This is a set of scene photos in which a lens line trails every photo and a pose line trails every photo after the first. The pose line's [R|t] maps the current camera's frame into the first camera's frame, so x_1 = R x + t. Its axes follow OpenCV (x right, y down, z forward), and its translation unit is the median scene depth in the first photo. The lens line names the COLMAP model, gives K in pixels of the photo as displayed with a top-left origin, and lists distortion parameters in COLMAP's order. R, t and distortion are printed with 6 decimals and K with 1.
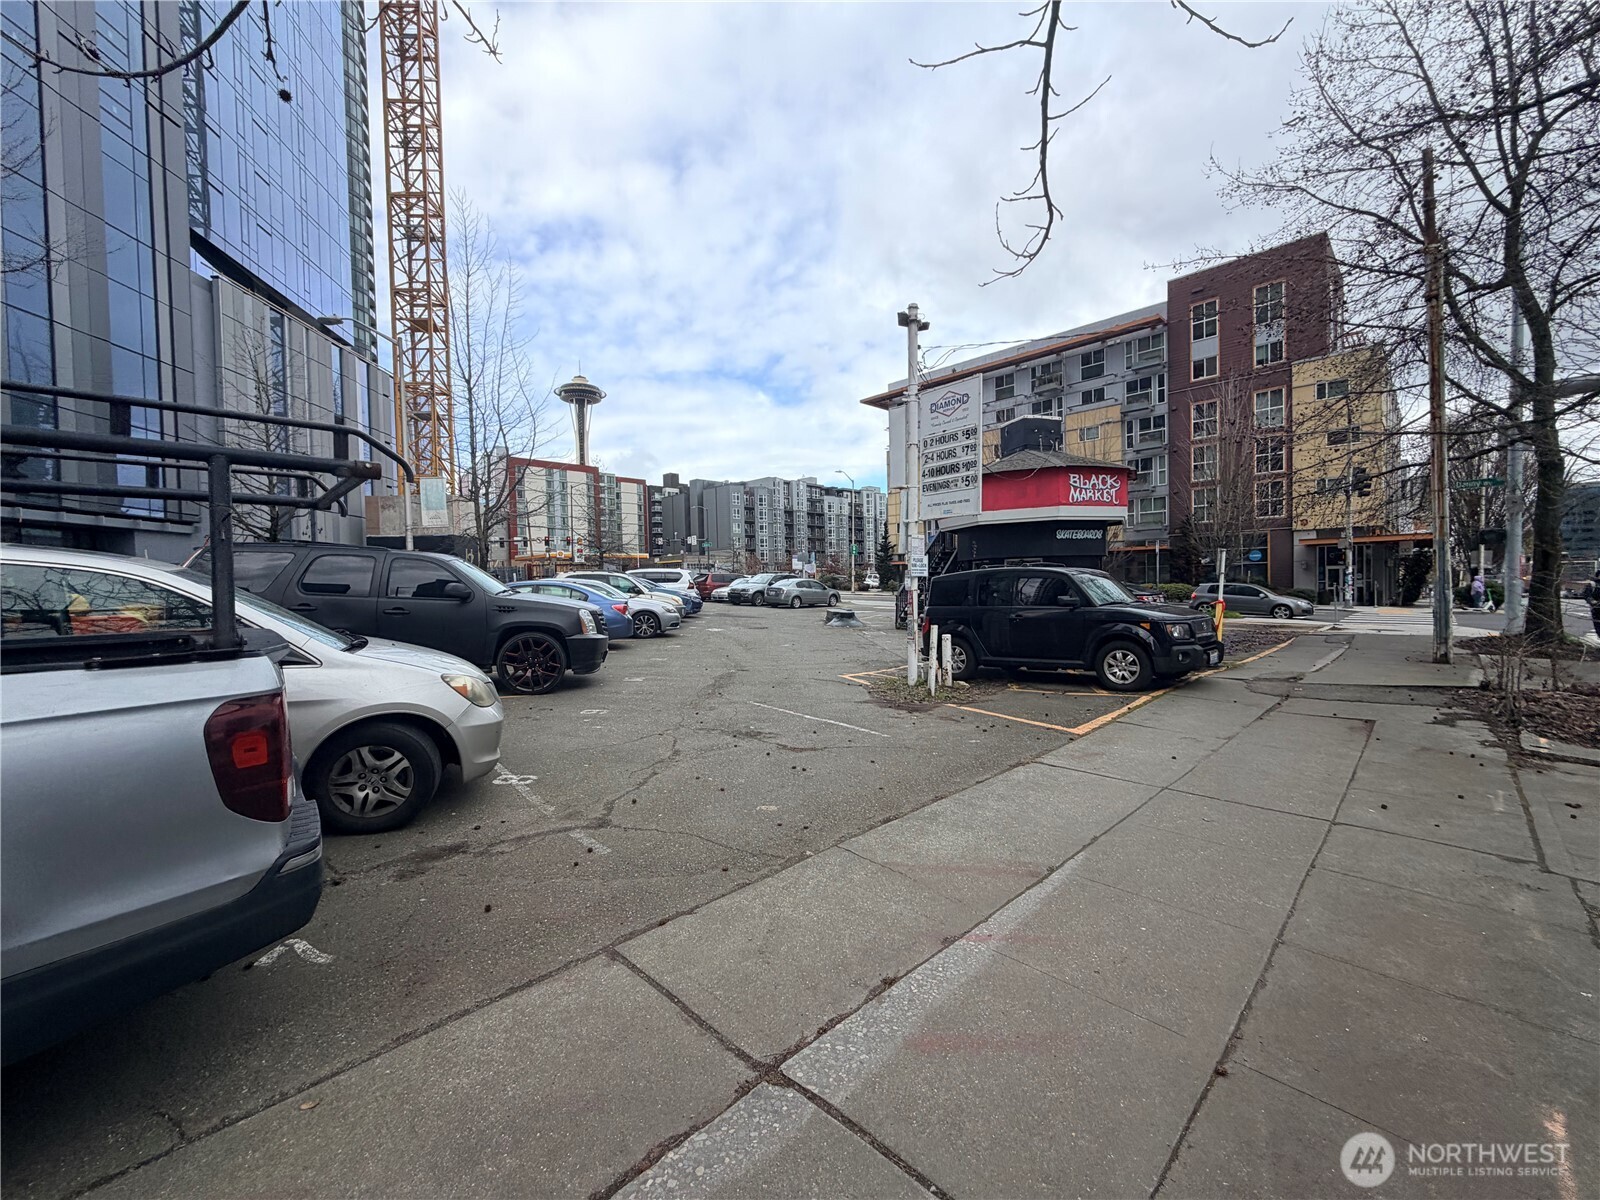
lens RADIAL K [[637.1, 0, 795.7], [0, 637.1, 596.8], [0, 0, 1]] dist [0.001955, -0.000547]
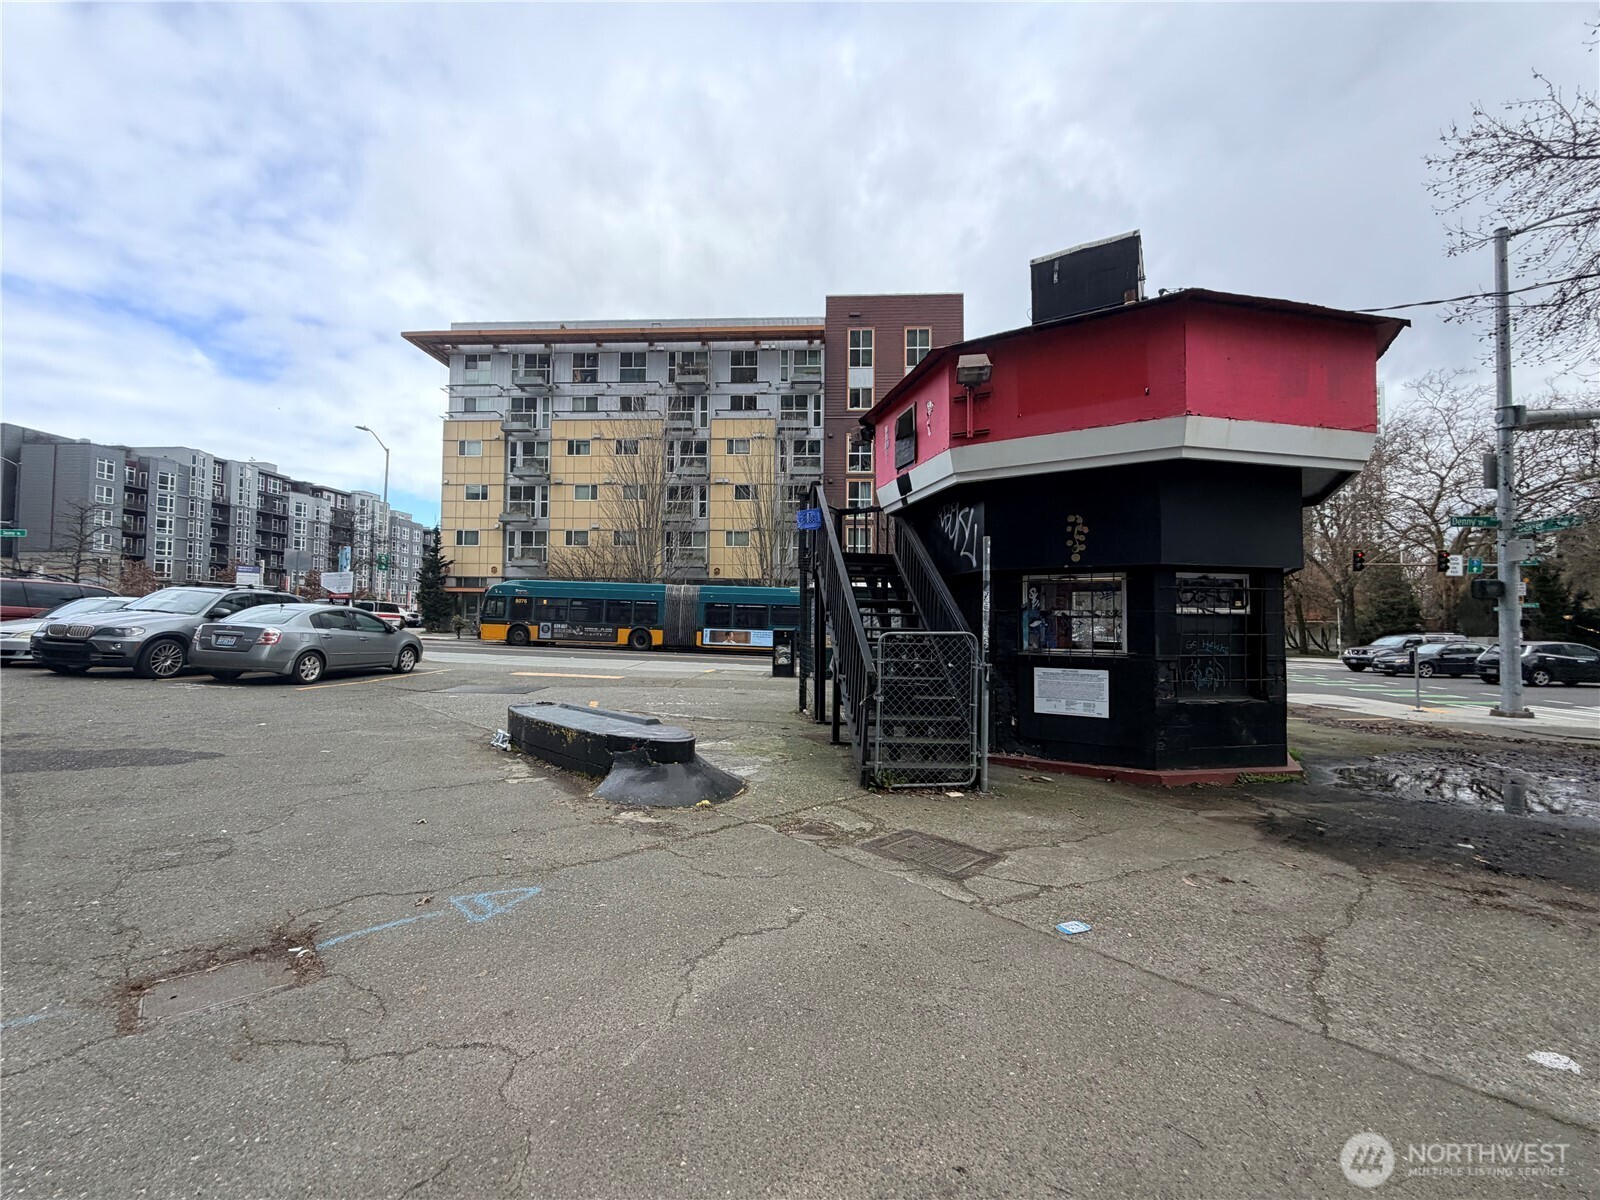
lens RADIAL K [[637.1, 0, 794.4], [0, 637.1, 596.9], [0, 0, 1]] dist [0.001955, -0.000547]
pose [[0.739944, 0.055573, 0.670369, -0.030766], [-0.013150, 0.997586, -0.068184, -0.008114], [-0.672540, 0.041637, 0.738888, 0.395610]]
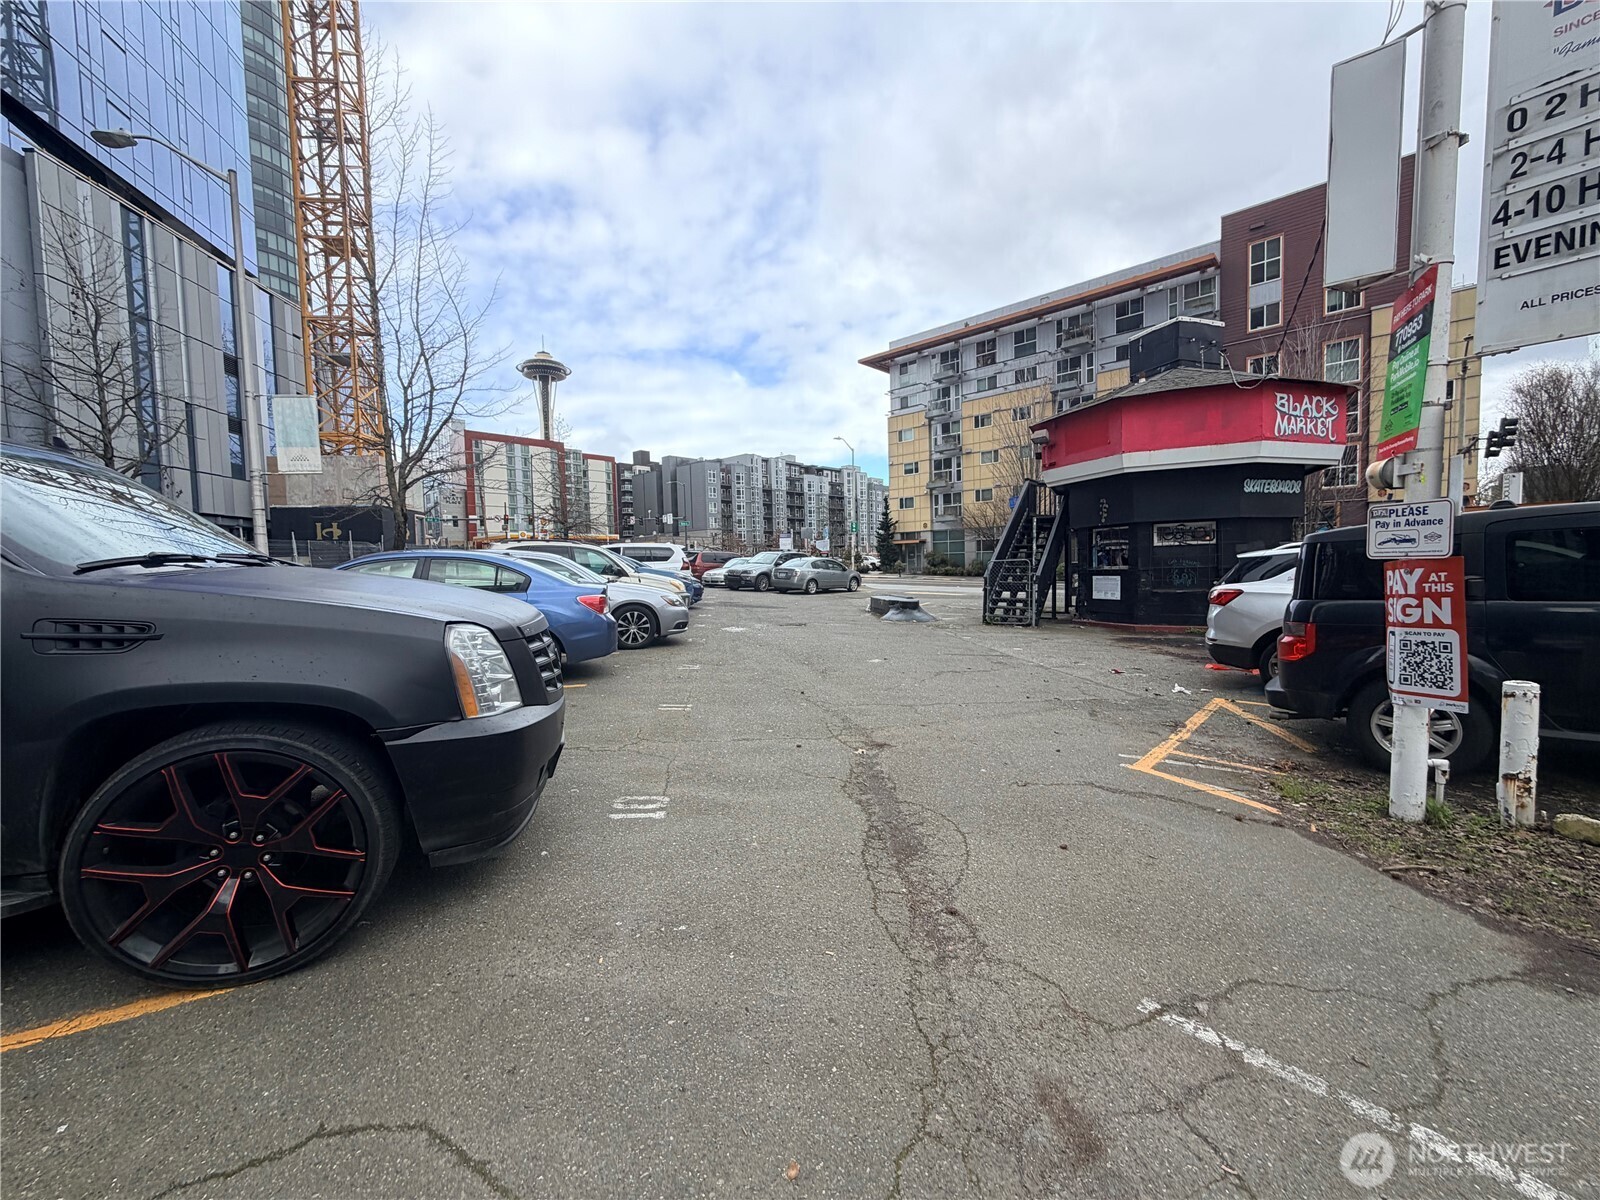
lens RADIAL K [[637.1, 0, 795.6], [0, 637.1, 597.3], [0, 0, 1]] dist [0.001955, -0.000547]
pose [[0.998962, -0.004849, 0.045290, -0.041680], [0.003630, 0.999630, 0.026946, 0.000117], [-0.045404, -0.026754, 0.998610, 0.146616]]
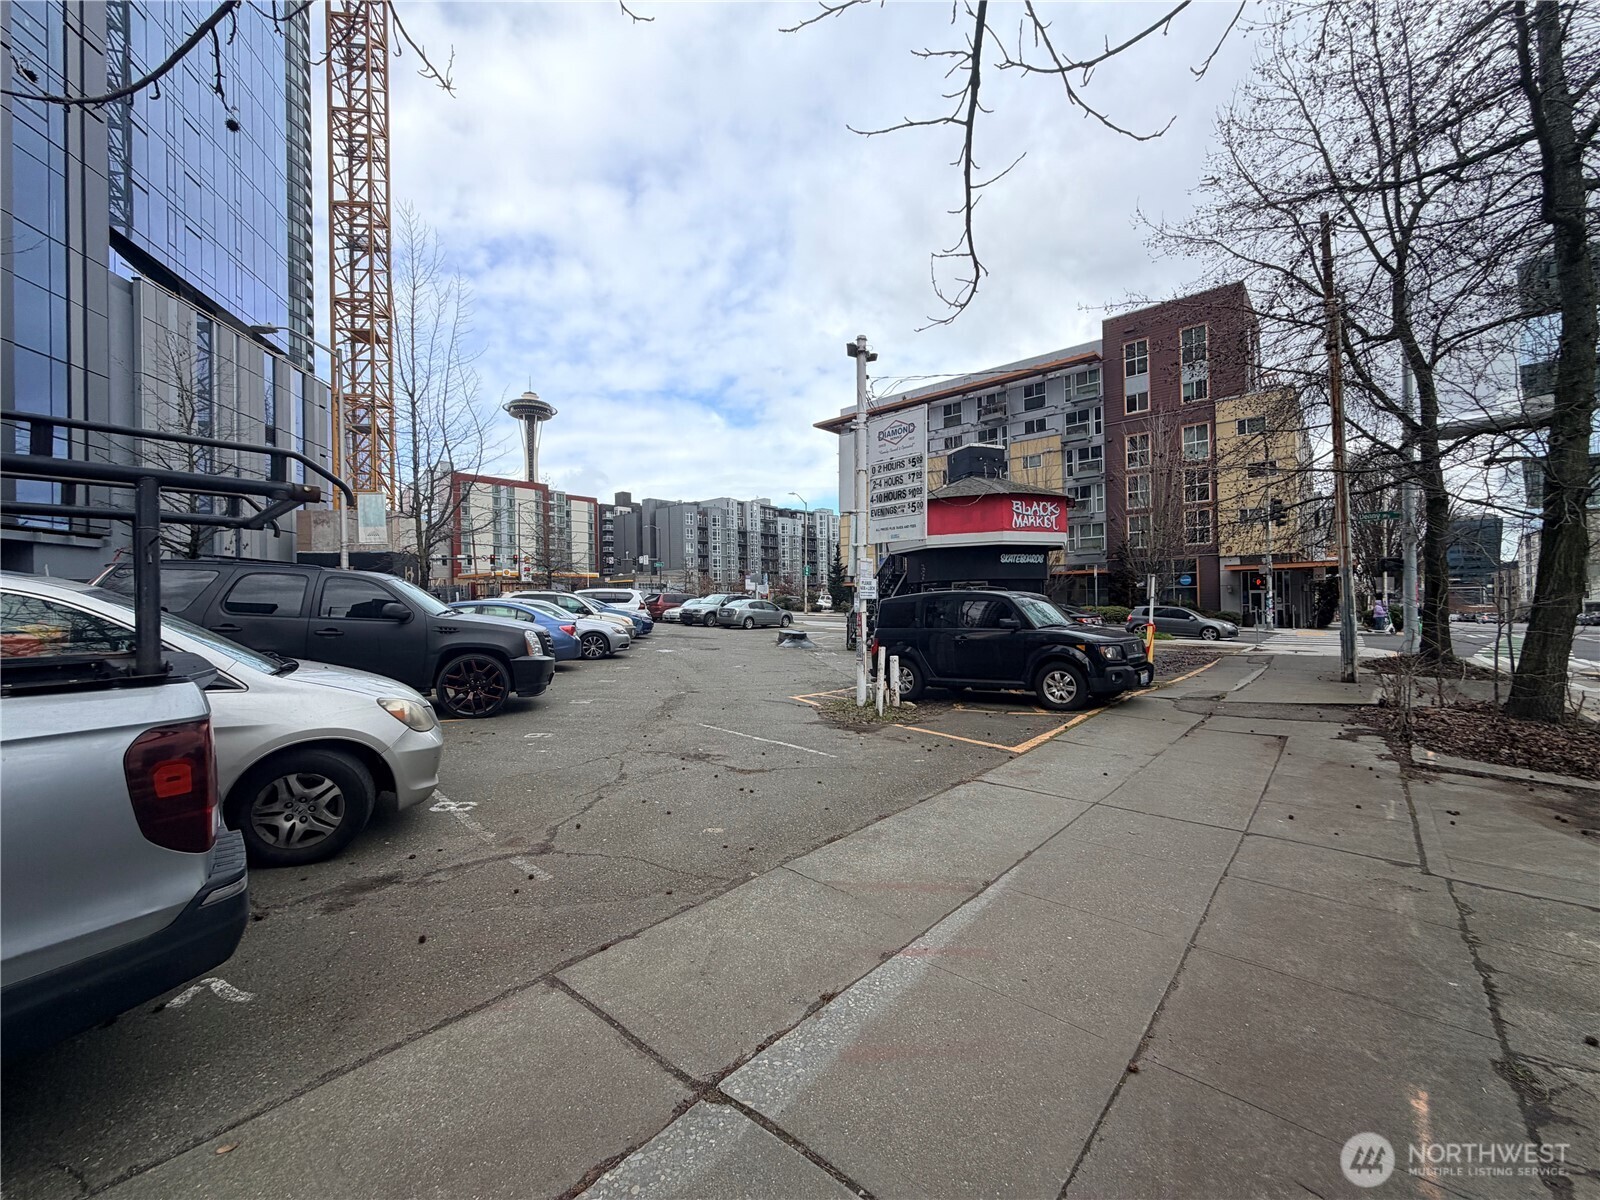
lens RADIAL K [[637.1, 0, 795.8], [0, 637.1, 597.1], [0, 0, 1]] dist [0.001955, -0.000547]
pose [[0.997292, 0.005776, 0.073321, 0.000874], [-0.003429, 0.999479, -0.032094, -0.000384], [-0.073468, 0.031756, 0.996792, -0.002161]]
